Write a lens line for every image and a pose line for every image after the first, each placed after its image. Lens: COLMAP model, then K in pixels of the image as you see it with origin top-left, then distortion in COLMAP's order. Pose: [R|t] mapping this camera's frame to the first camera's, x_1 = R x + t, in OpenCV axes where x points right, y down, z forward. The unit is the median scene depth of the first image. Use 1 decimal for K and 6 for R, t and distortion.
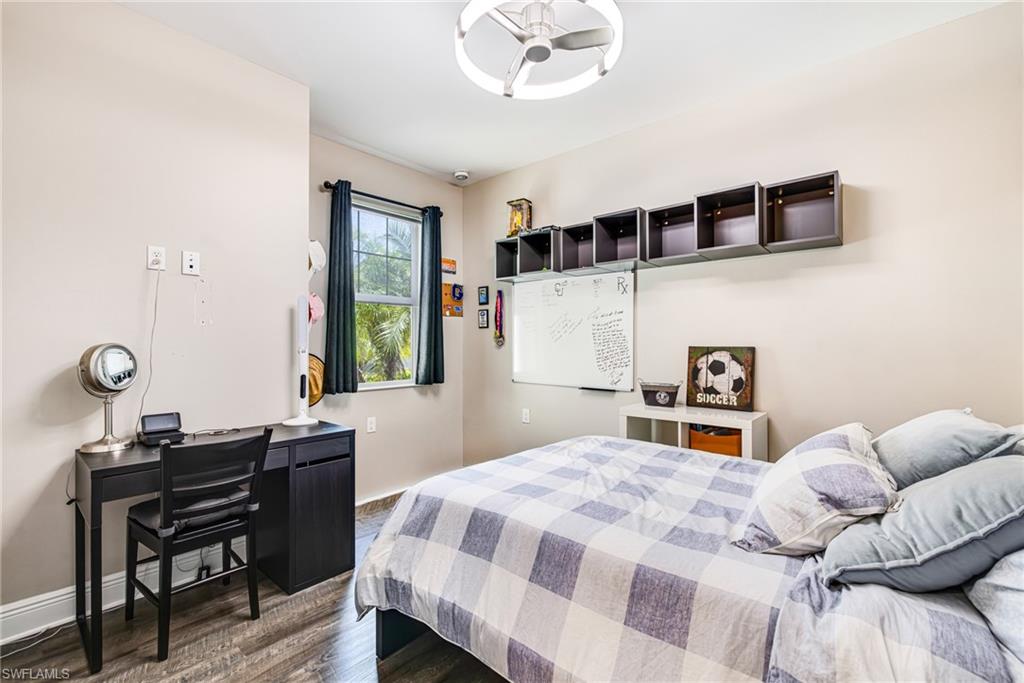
lens RADIAL K [[449.0, 0, 509.9], [0, 449.0, 342.4], [0, 0, 1]] dist [0.000438, 0.000108]
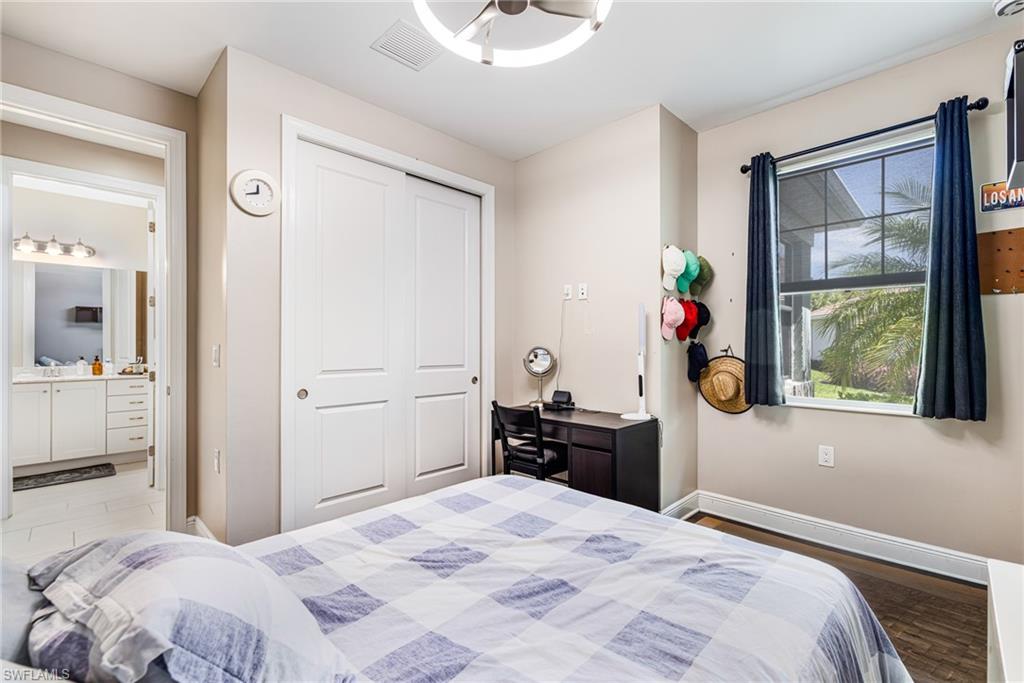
lens RADIAL K [[440.2, 0, 516.3], [0, 440.2, 342.9], [0, 0, 1]] dist [0.000597, 0.000063]
pose [[-0.062279, -0.003149, -0.998054, 0.763252], [0.005059, 0.999981, -0.003470, -0.006014], [0.998046, -0.005265, -0.062262, 0.914814]]
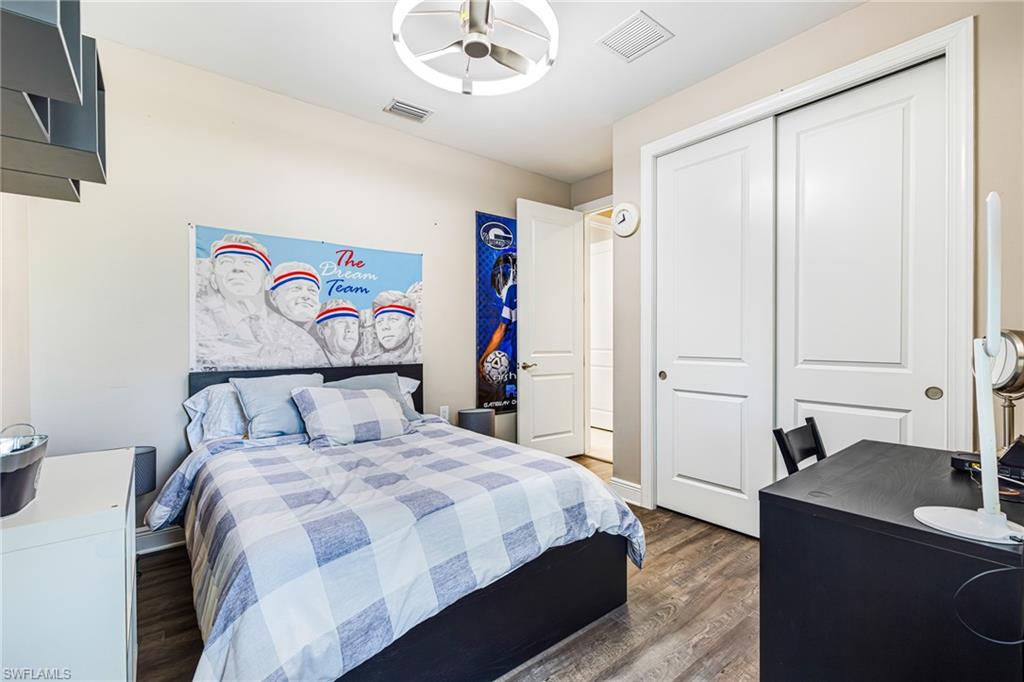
lens RADIAL K [[449.0, 0, 509.9], [0, 449.0, 341.9], [0, 0, 1]] dist [0.000438, 0.000108]
pose [[-0.984525, 0.002151, 0.175232, -0.162401], [0.003240, 0.999977, 0.005933, 0.011159], [-0.175216, 0.006409, -0.984509, 1.730621]]
